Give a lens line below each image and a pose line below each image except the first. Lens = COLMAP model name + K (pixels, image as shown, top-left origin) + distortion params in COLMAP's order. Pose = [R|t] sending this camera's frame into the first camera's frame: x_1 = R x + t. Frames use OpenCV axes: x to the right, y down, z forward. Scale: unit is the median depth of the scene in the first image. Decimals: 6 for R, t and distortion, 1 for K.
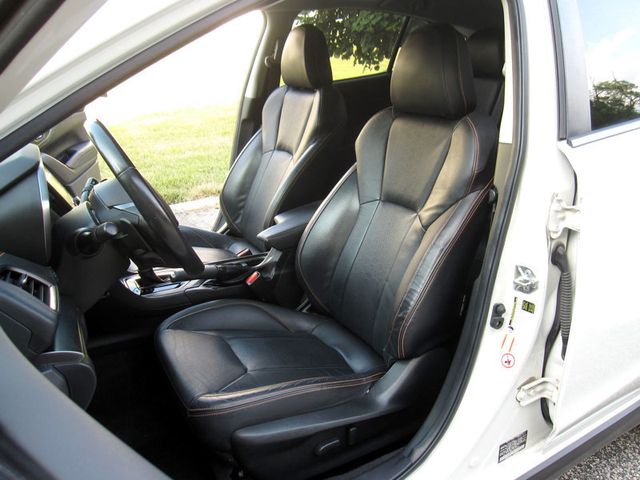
lens RADIAL K [[537.0, 0, 320.0], [0, 537.0, 240.0], [0, 0, 1]] dist [-0.048288, 0.005157]
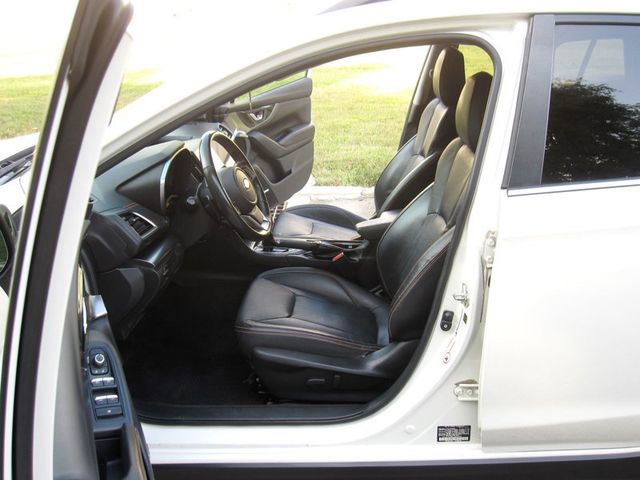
lens RADIAL K [[630.0, 0, 320.0], [0, 630.0, 240.0], [0, 0, 1]] dist [-0.017498, -0.007145]
pose [[0.845455, 0.195470, -0.496988, 0.710180], [-0.184171, 0.980236, 0.072233, -0.084643], [0.501286, 0.030461, 0.864746, -0.384273]]
